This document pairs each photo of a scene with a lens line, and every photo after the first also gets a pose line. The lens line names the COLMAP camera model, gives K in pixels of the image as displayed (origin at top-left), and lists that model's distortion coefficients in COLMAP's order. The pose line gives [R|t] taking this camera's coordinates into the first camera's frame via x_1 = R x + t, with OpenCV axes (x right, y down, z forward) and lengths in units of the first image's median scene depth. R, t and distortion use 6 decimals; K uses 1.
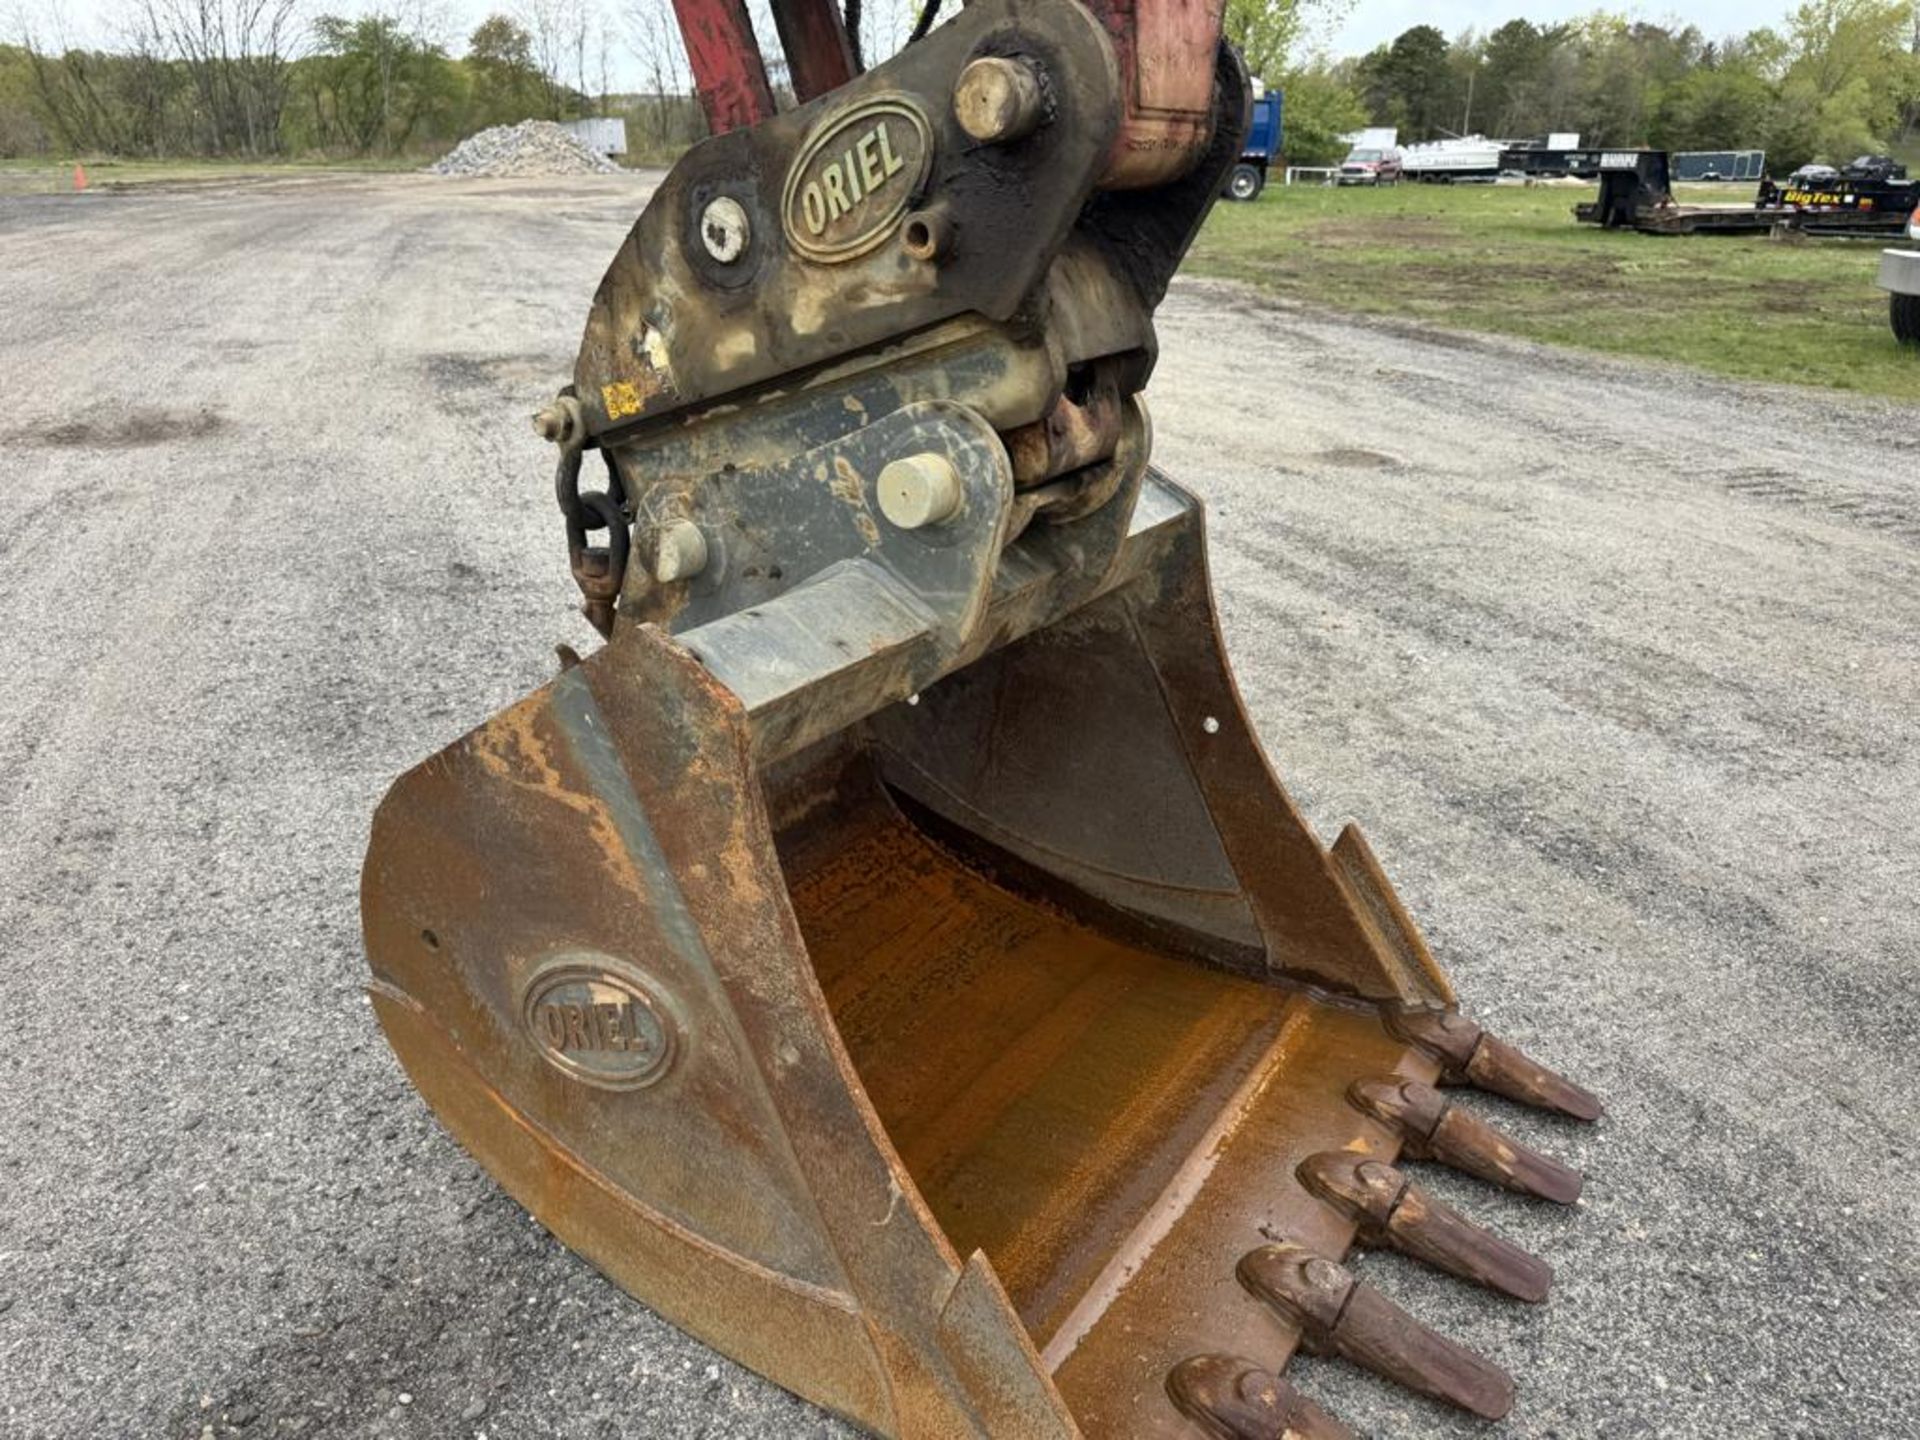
lens RADIAL K [[1342.8, 0, 960.0], [0, 1342.8, 720.0], [0, 0, 1]] dist [0.048764, -0.050927]
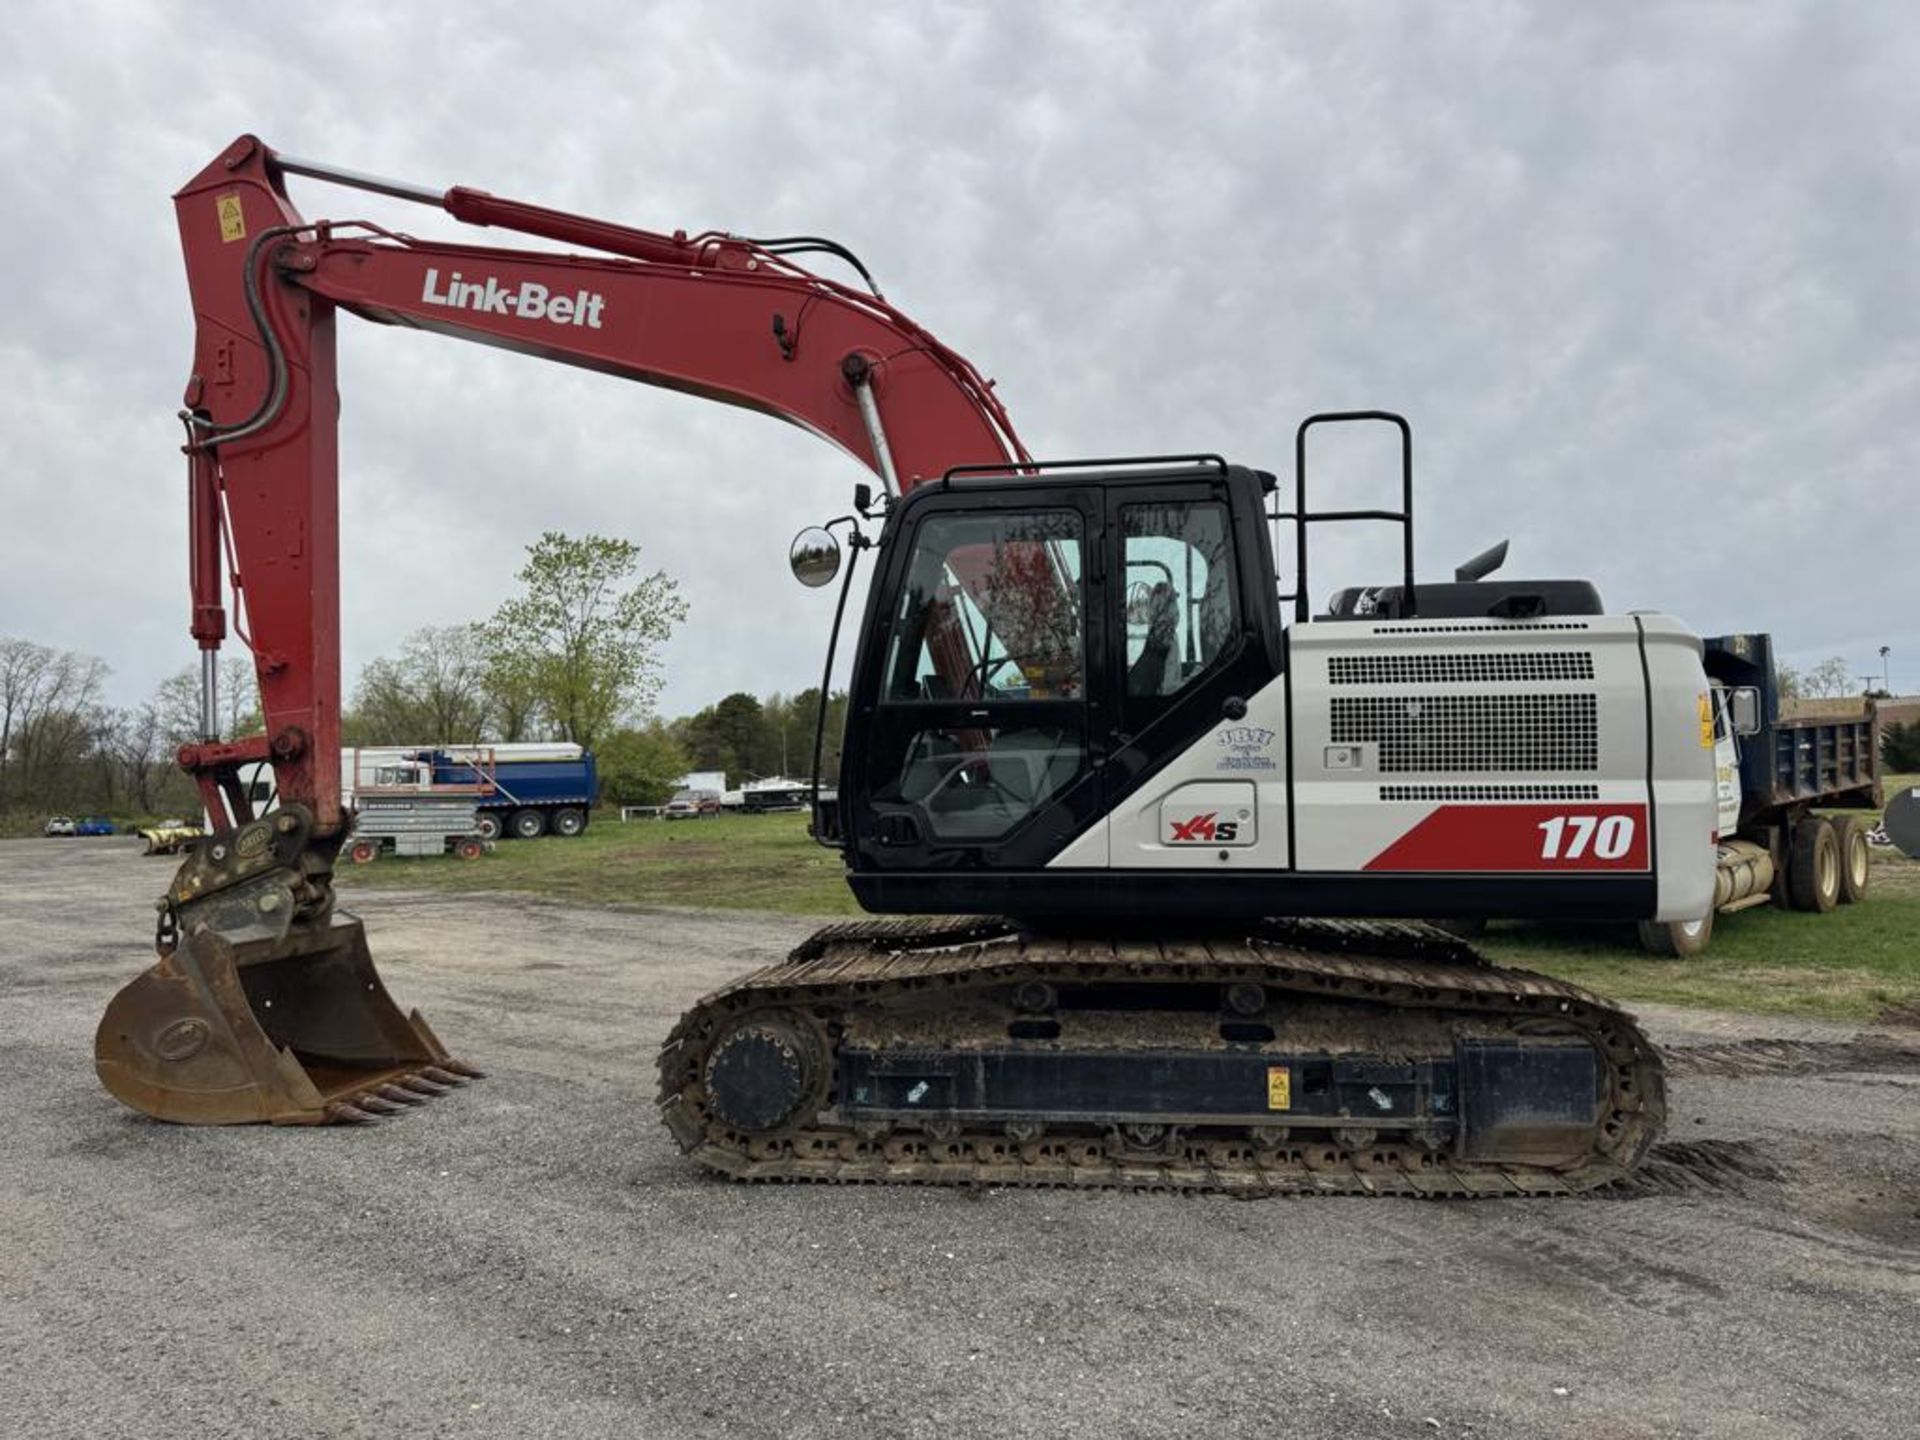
lens RADIAL K [[1342.8, 0, 960.0], [0, 1342.8, 720.0], [0, 0, 1]] dist [0.048764, -0.050927]
pose [[0.901057, -0.021823, 0.433151, 0.079192], [0.208206, 0.897886, -0.387881, 1.238230], [-0.380455, 0.439687, 0.813590, -3.126062]]
